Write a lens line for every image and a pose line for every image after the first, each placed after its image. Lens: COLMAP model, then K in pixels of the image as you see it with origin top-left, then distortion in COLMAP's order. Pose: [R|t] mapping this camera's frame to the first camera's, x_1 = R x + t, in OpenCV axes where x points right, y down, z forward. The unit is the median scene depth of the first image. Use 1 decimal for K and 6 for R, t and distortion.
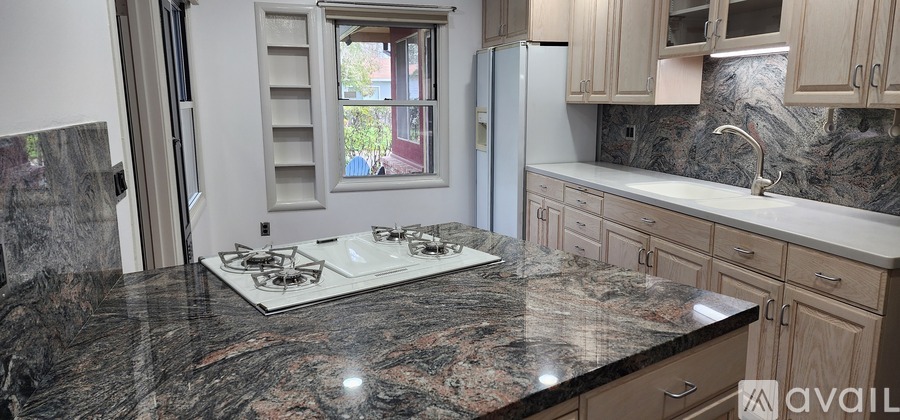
lens RADIAL K [[601.0, 0, 449.3], [0, 601.0, 209.6], [0, 0, 1]] dist [-0.004074, -0.001457]
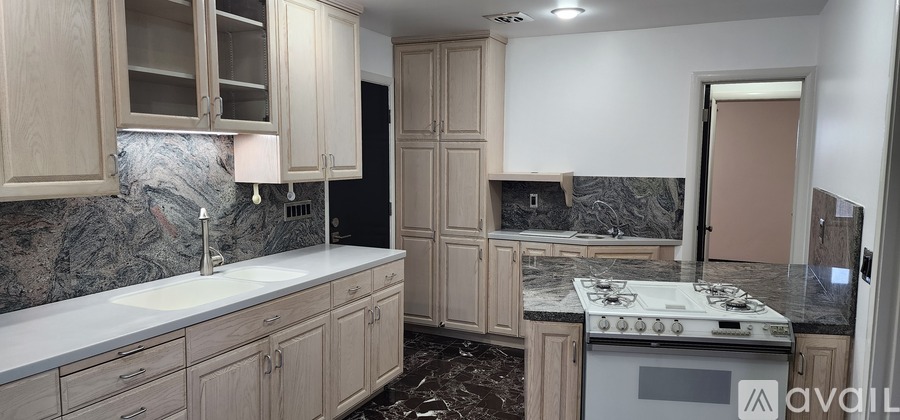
lens RADIAL K [[601.0, 0, 450.2], [0, 601.0, 213.4], [0, 0, 1]] dist [-0.004074, -0.001457]
pose [[-0.753045, -0.061080, 0.655128, -0.427045], [0.120629, 0.965989, 0.228722, -0.297507], [-0.646817, 0.251265, -0.720065, 1.416486]]
